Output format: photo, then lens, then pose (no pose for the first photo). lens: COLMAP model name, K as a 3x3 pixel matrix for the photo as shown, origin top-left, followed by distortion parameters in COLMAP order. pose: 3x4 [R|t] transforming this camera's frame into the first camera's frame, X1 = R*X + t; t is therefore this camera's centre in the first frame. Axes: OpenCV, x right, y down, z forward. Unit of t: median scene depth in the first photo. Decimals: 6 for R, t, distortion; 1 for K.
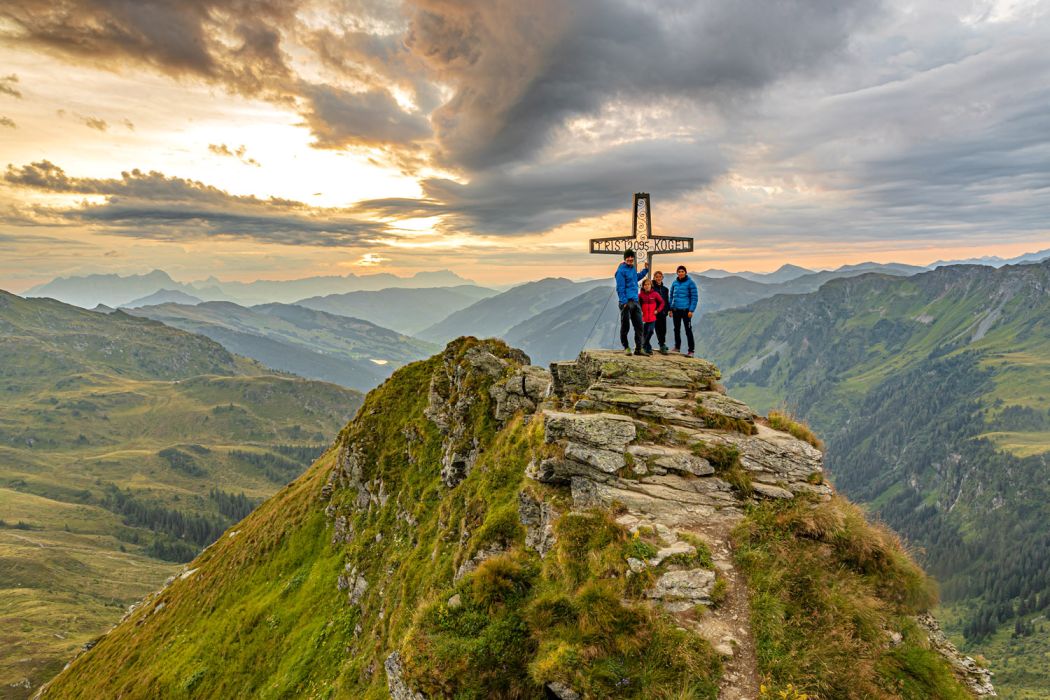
lens RADIAL K [[604.5, 0, 529.0], [0, 604.5, 349.4], [0, 0, 1]] dist [-0.000550, -0.000300]
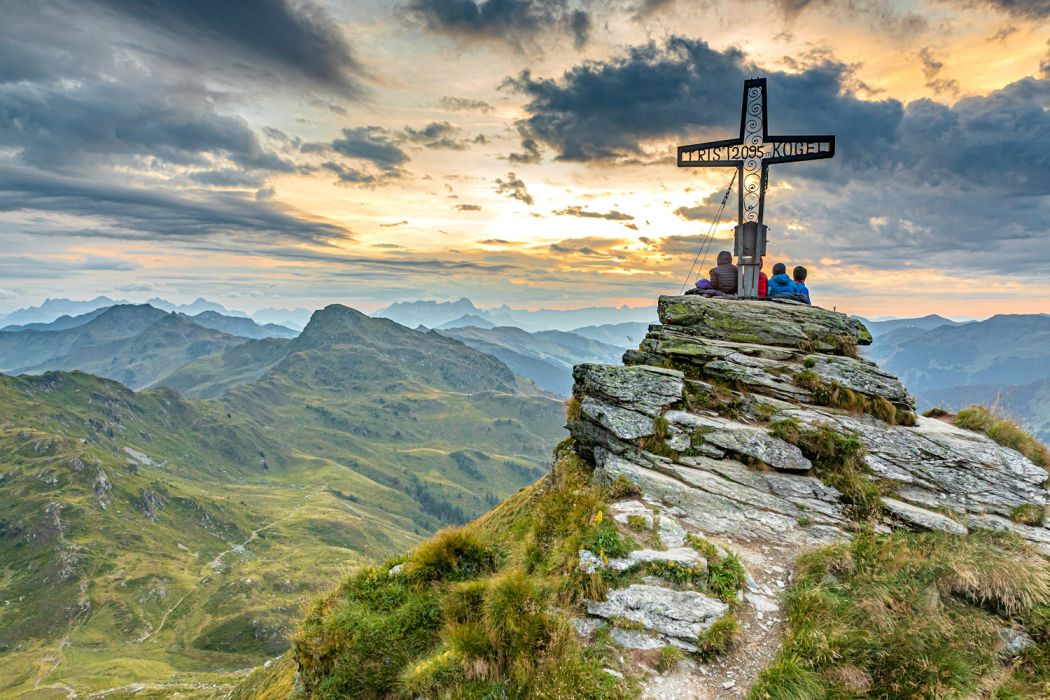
lens RADIAL K [[603.0, 0, 529.7], [0, 603.0, 349.5], [0, 0, 1]] dist [-0.002431, 0.000408]
pose [[0.902902, 0.055351, -0.426269, 0.282573], [-0.078714, 0.996197, -0.037371, 0.116710], [0.422579, 0.067296, 0.903824, 0.273280]]
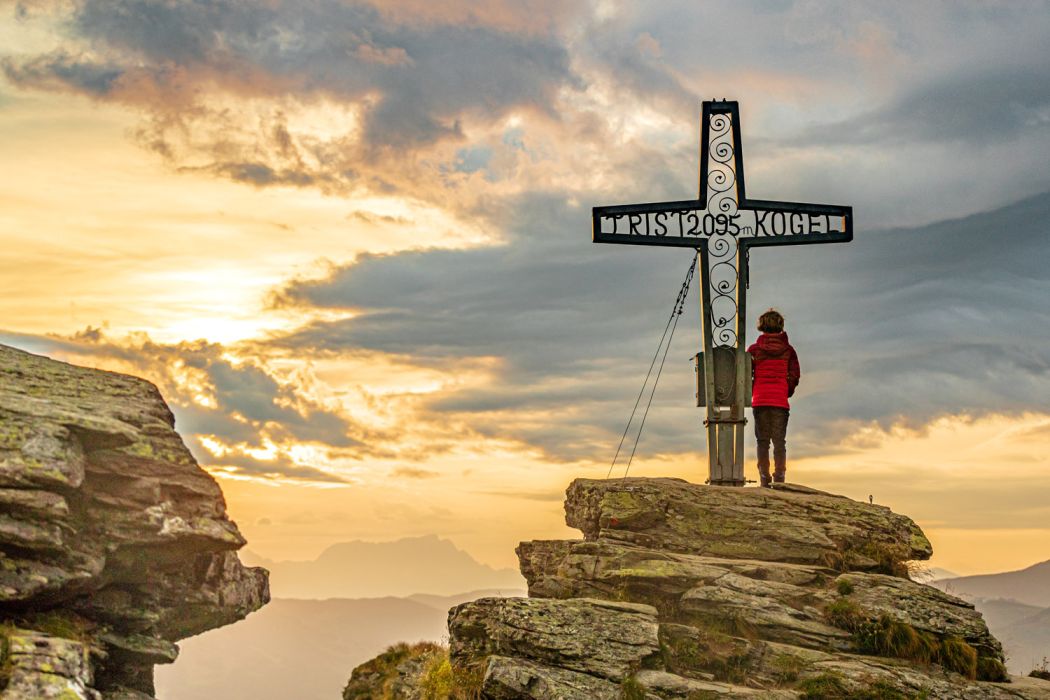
lens RADIAL K [[2138.6, 0, 527.5], [0, 2138.6, 322.7], [0, 0, 1]] dist [0.029735, -0.076962]
pose [[0.995734, 0.001210, -0.092262, 0.201273], [-0.022512, 0.972883, -0.230199, 0.240950], [0.089482, 0.231293, 0.968760, -0.414359]]
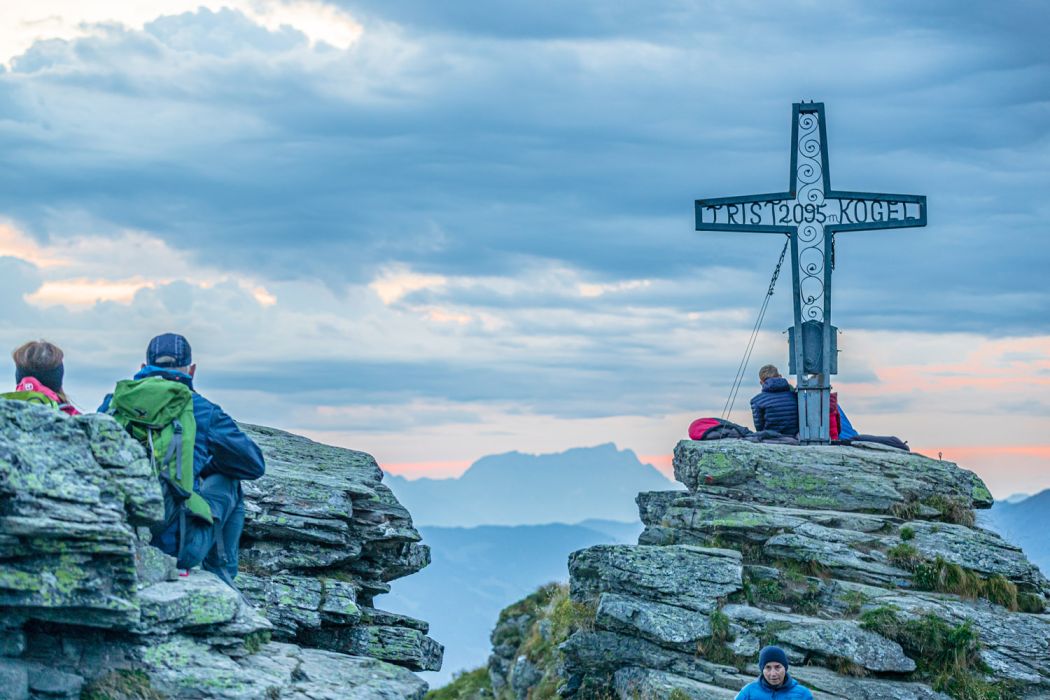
lens RADIAL K [[2789.4, 0, 524.8], [0, 2789.4, 301.9], [0, 0, 1]] dist [0.031353, -0.568948]
pose [[0.986129, -0.005781, -0.165881, 0.344755], [-0.024665, 0.983193, -0.180894, 0.300877], [0.164139, 0.182476, 0.969413, -1.144916]]
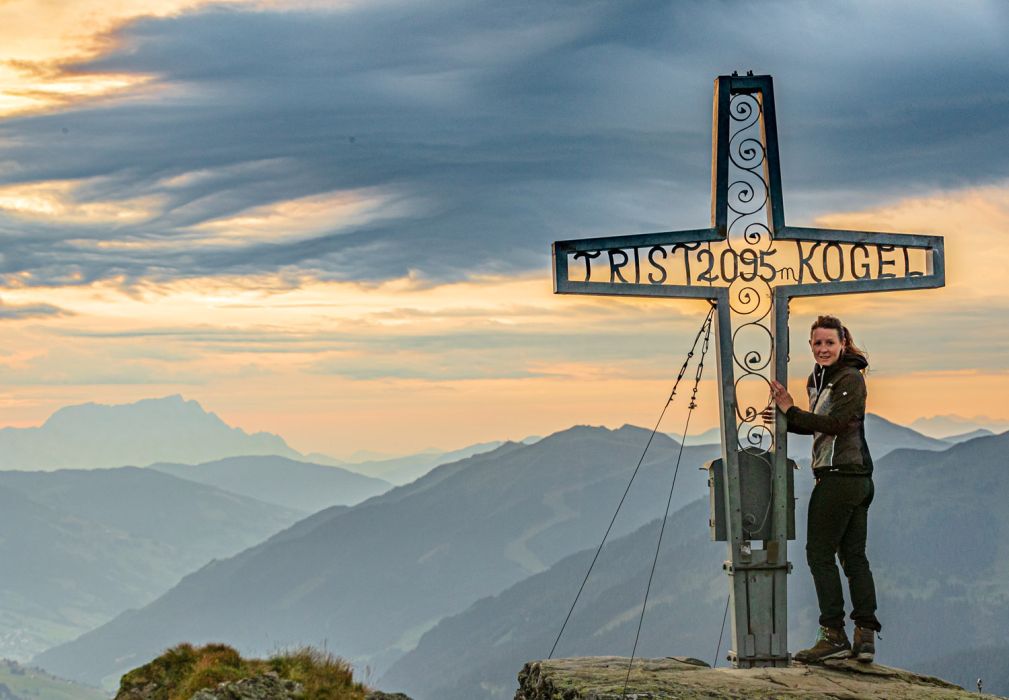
lens RADIAL K [[2420.3, 0, 466.7], [0, 2420.3, 323.8], [0, 0, 1]] dist [0.054551, -0.012200]
pose [[0.999869, -0.002872, -0.015910, 0.083486], [0.000288, 0.987102, -0.160094, 0.027236], [0.016165, 0.160069, 0.986974, -0.060002]]
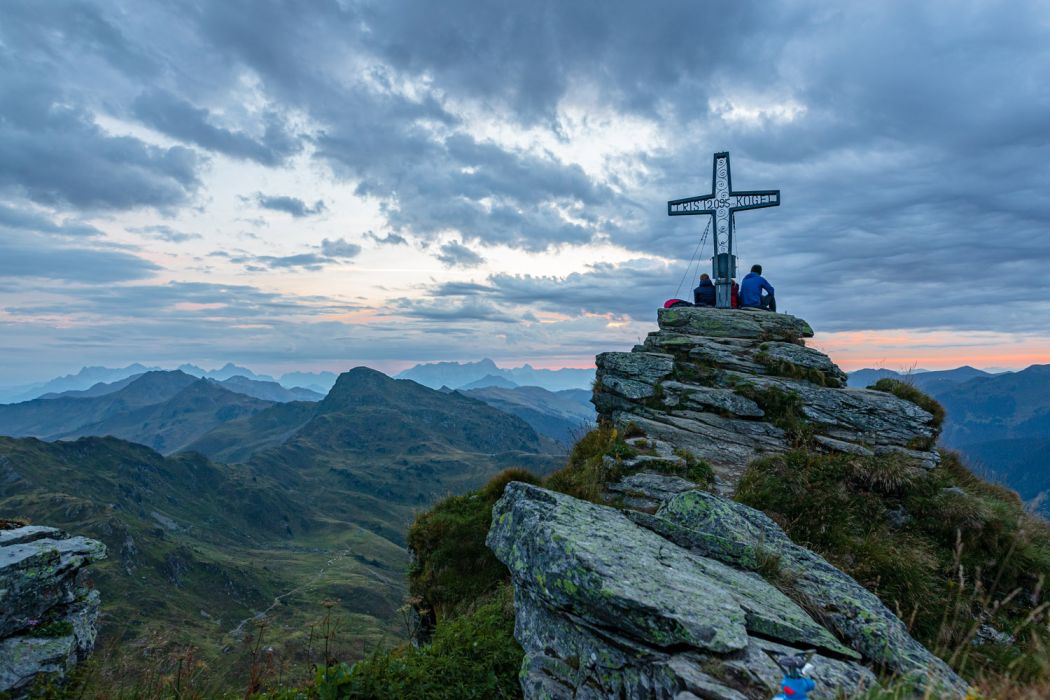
lens RADIAL K [[604.5, 0, 529.0], [0, 604.5, 349.4], [0, 0, 1]] dist [-0.000550, -0.000300]
pose [[0.886550, -0.004795, -0.462608, 0.386534], [-0.064293, 0.988966, -0.133462, 0.231605], [0.458144, 0.148064, 0.876460, 0.023507]]
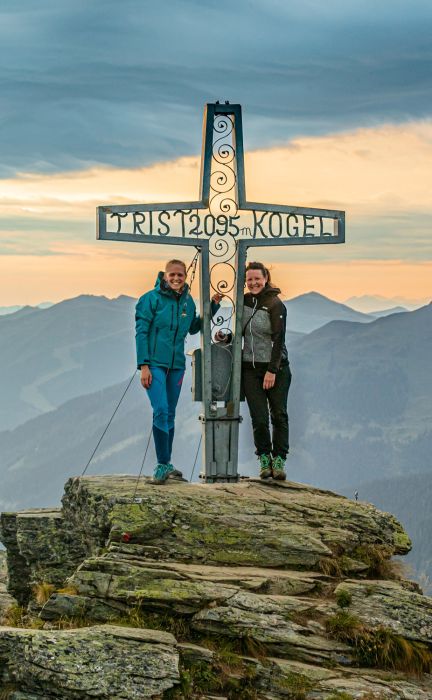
lens RADIAL K [[1933.4, 0, 279.4], [0, 1933.4, 208.1], [0, 0, 1]] dist [0.075177, -0.348577]
pose [[0.991049, 0.033734, 0.129166, 0.055688], [-0.012158, 0.986334, -0.164309, 0.038382], [-0.132944, 0.161268, 0.977915, -0.336913]]
